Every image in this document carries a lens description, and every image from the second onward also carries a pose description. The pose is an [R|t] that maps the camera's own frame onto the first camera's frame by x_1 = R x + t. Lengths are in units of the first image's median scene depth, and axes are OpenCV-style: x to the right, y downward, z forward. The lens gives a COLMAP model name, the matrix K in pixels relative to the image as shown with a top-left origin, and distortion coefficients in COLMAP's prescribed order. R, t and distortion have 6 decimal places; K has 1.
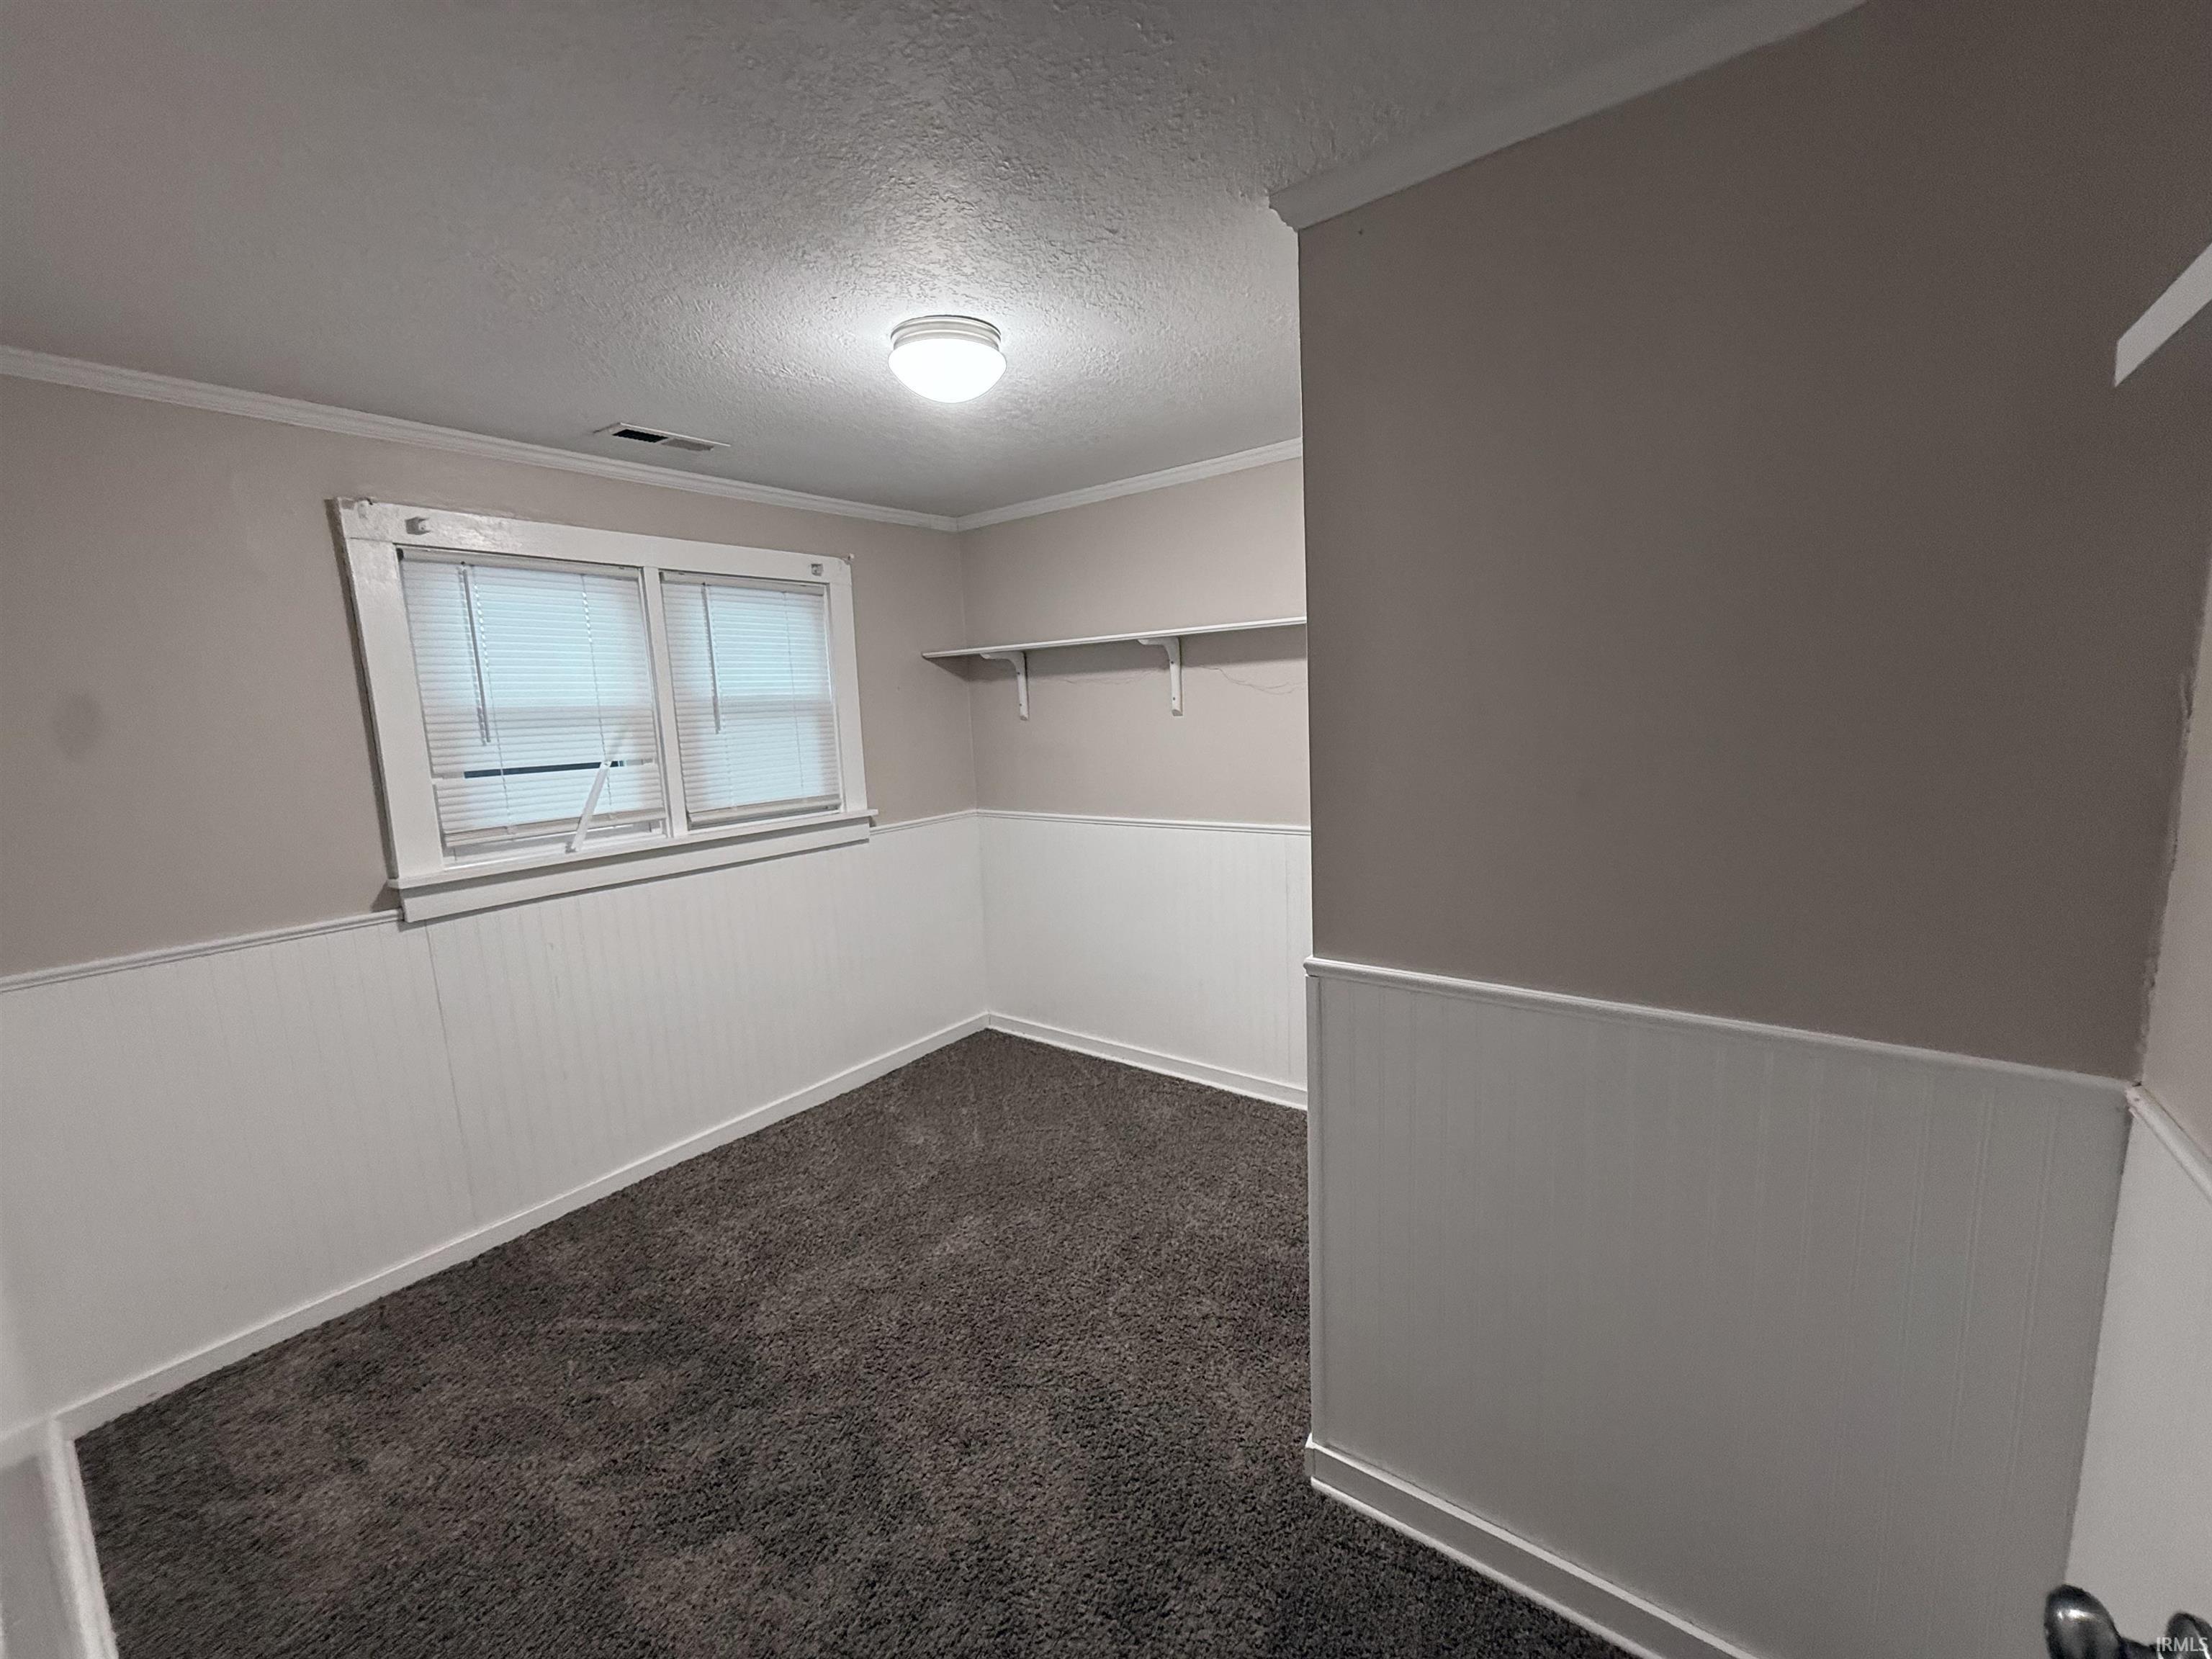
lens RADIAL K [[894.0, 0, 1106.0], [0, 894.0, 829.5], [0, 0, 1]] dist [0.000073, 0.000021]
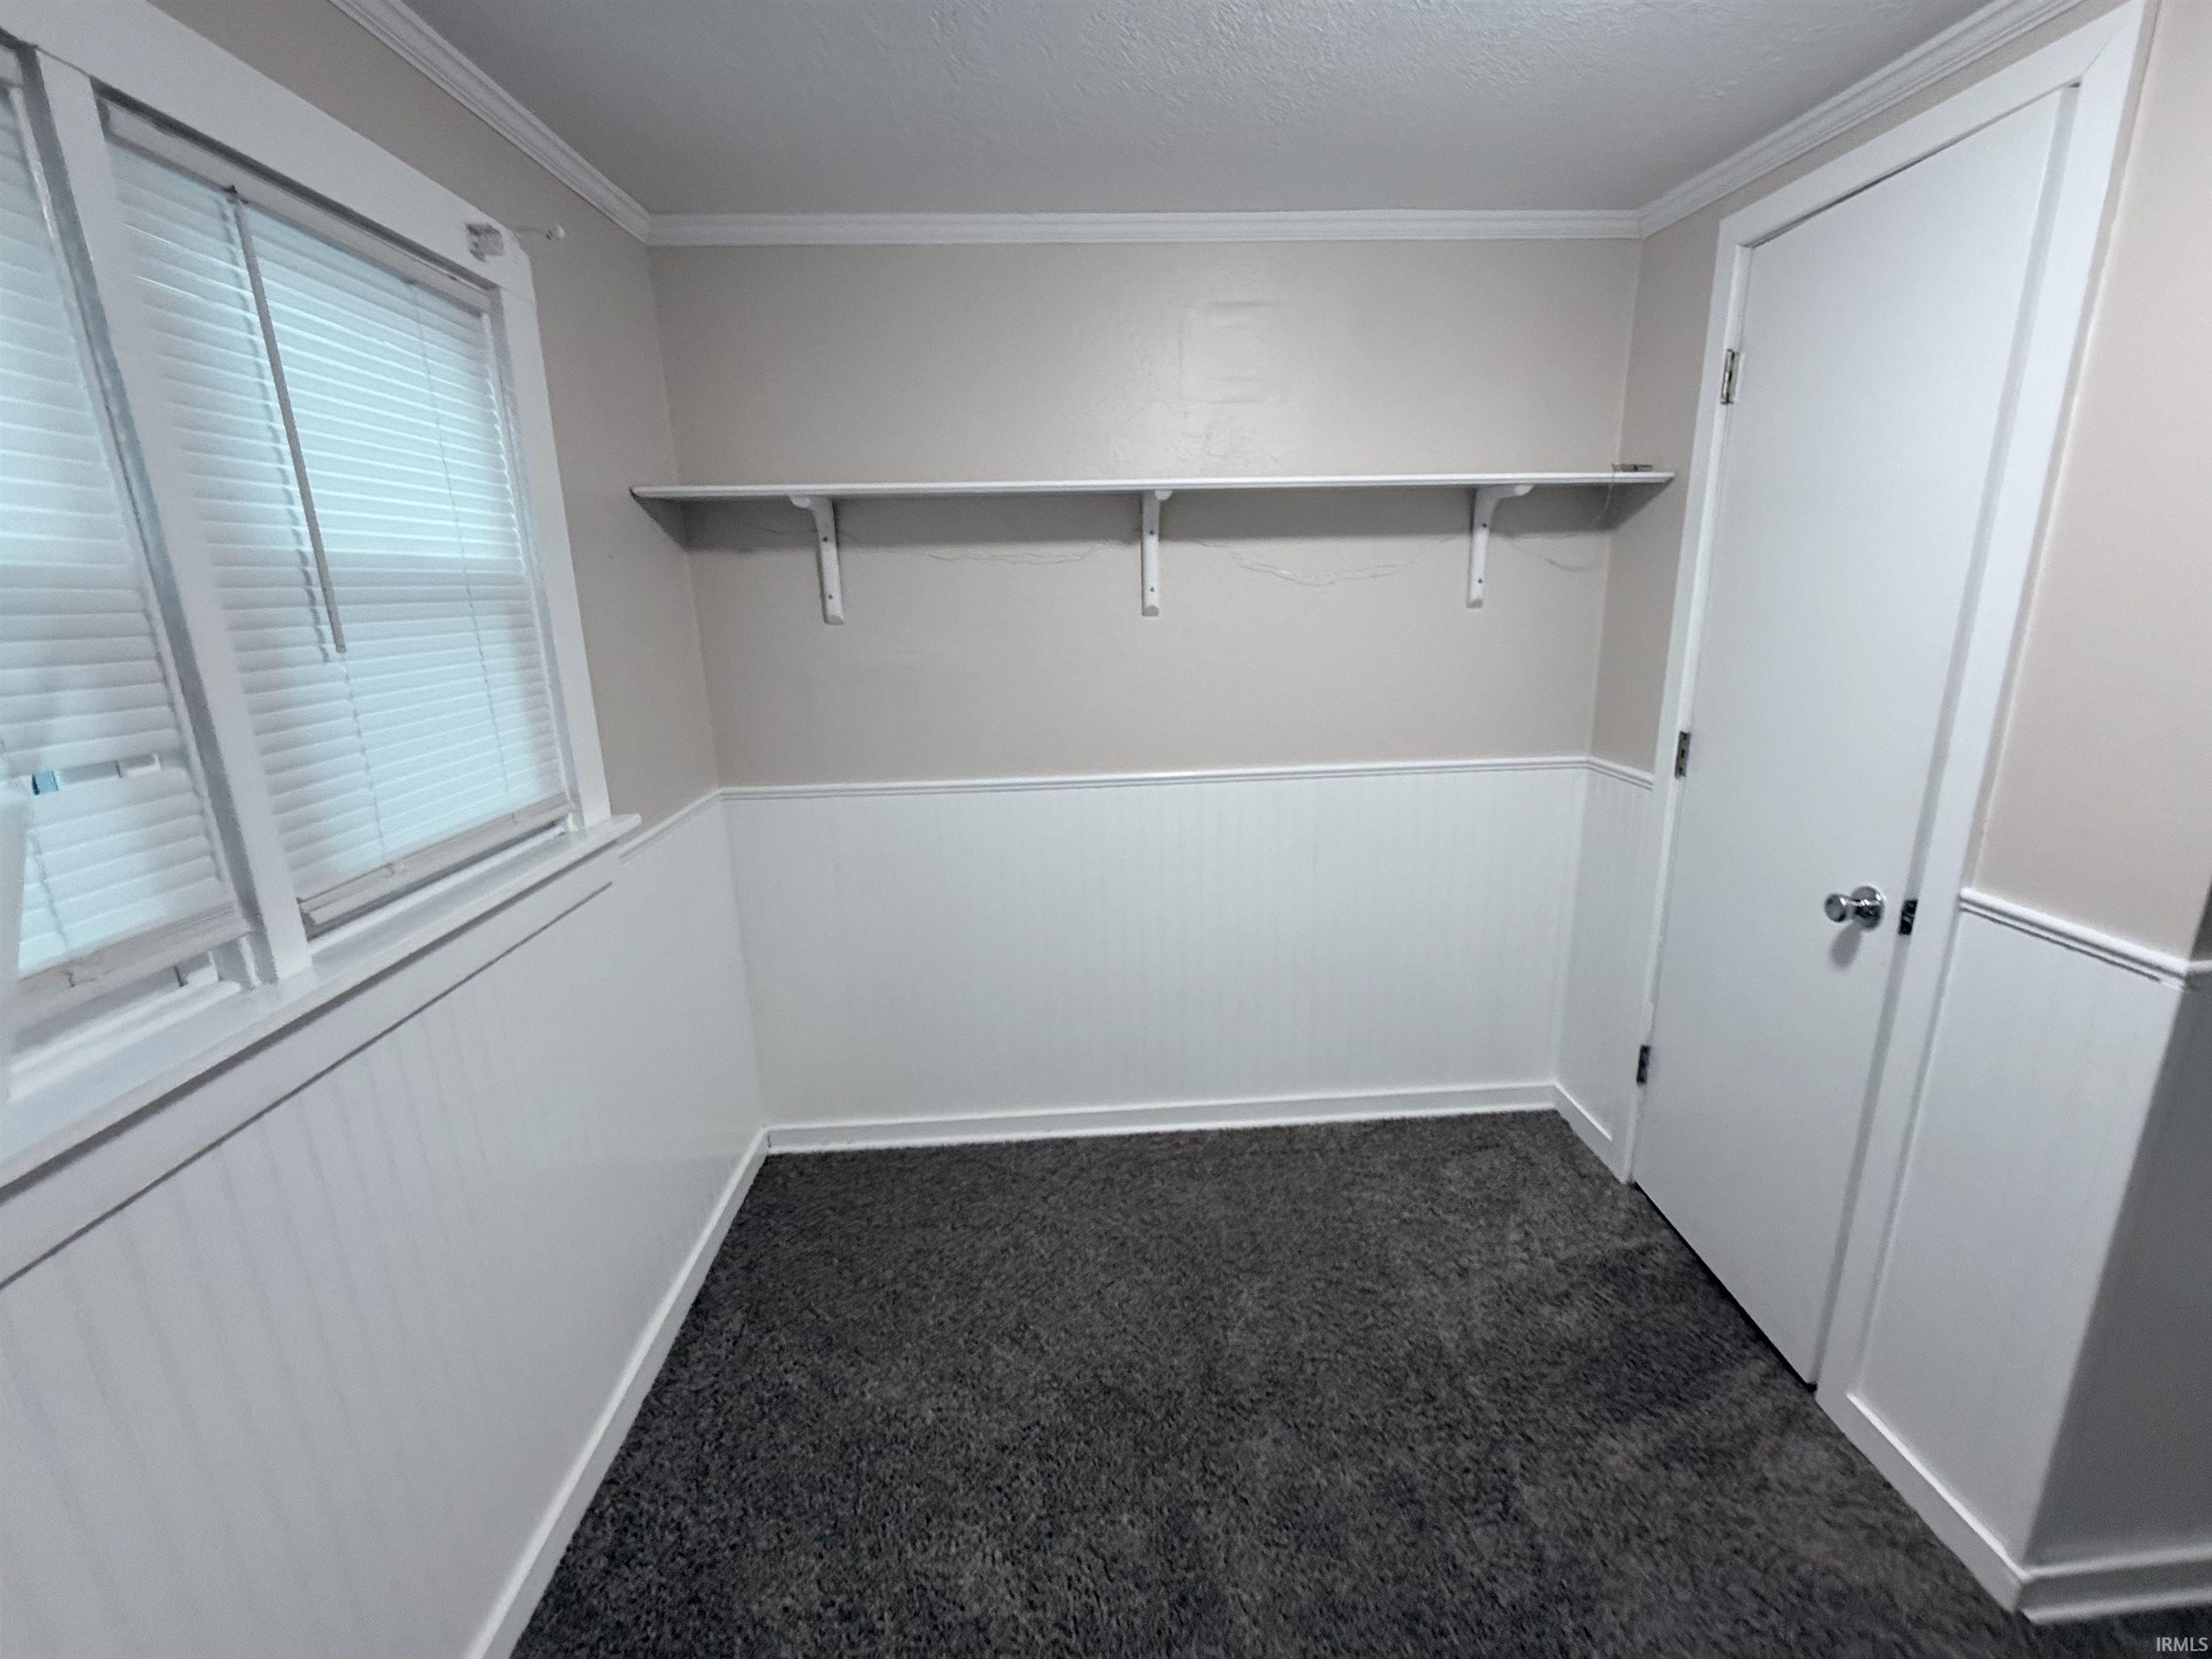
lens RADIAL K [[962.5, 0, 1116.8], [0, 962.5, 829.5], [0, 0, 1]] dist [0.000835, -0.000011]
pose [[0.754637, -0.140111, 0.641009, -0.410445], [0.082662, 0.989452, 0.118958, -0.056261], [-0.650915, -0.036783, 0.758259, 0.462040]]
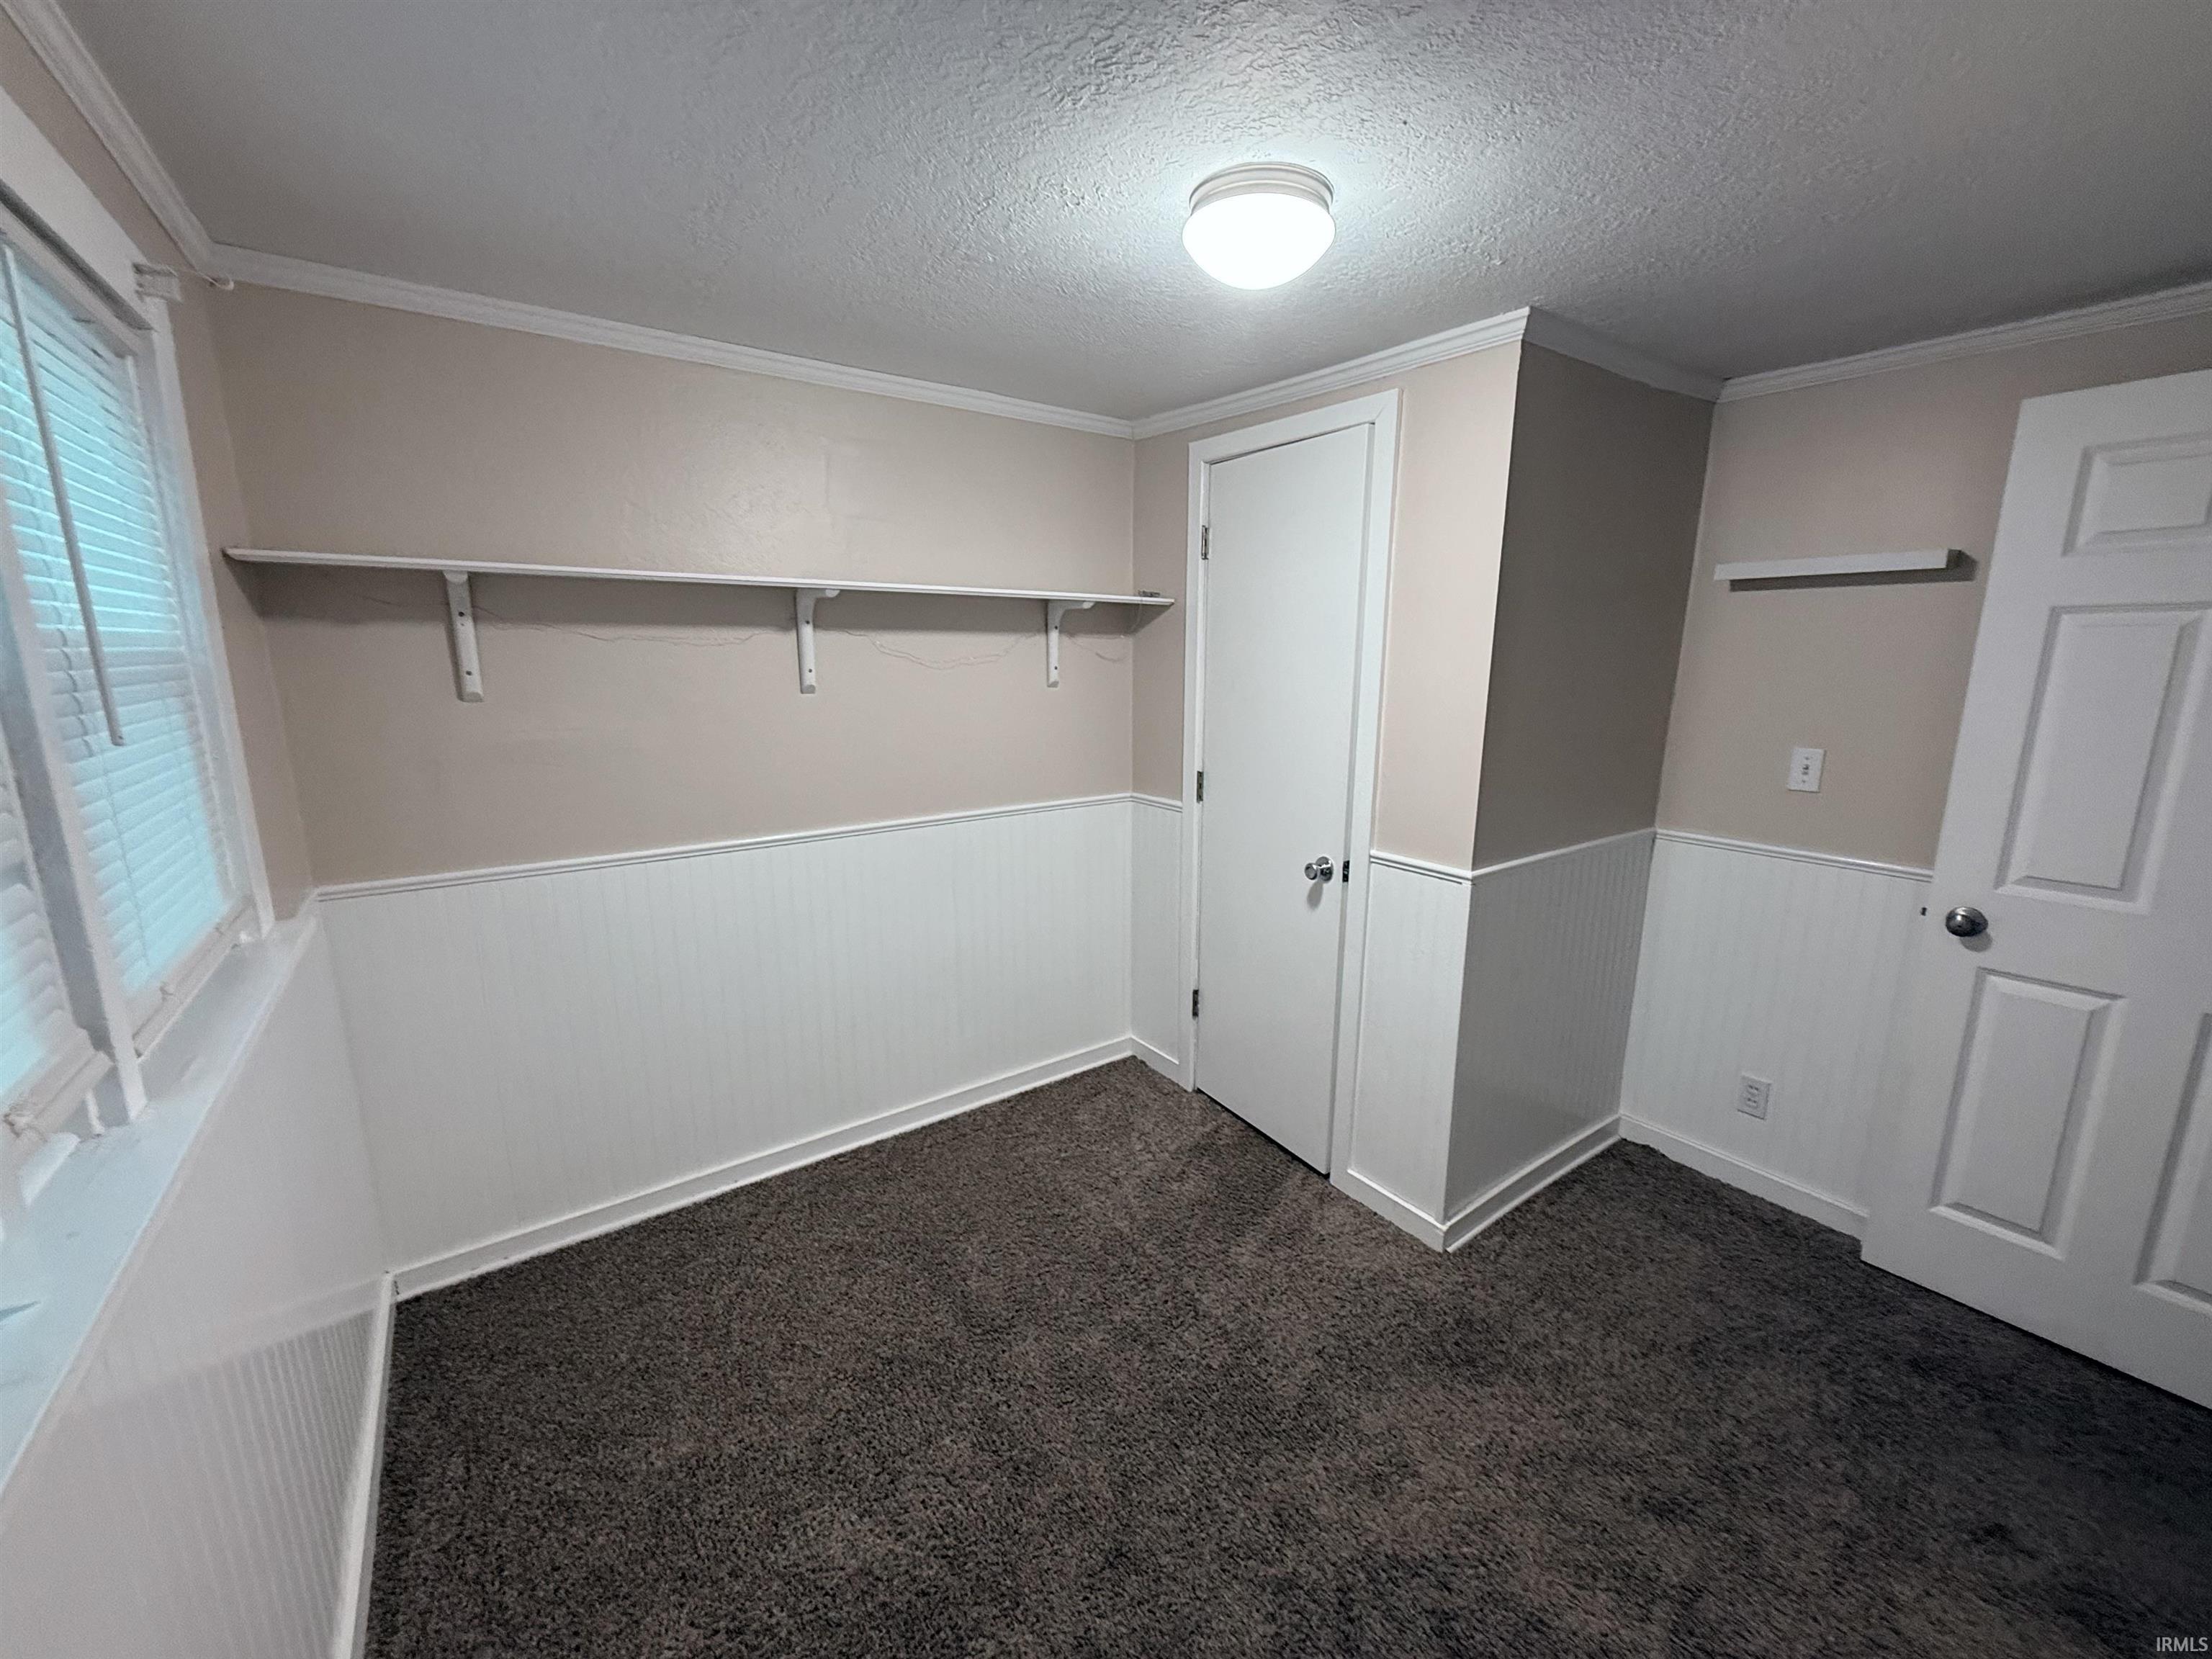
lens RADIAL K [[919.3, 0, 1114.4], [0, 919.3, 827.6], [0, 0, 1]] dist [0.001203, -0.000011]
pose [[0.263586, -0.143687, 0.953874, -0.597814], [0.117042, 0.986302, 0.116229, -0.073444], [-0.957509, 0.081007, 0.276793, 0.534953]]
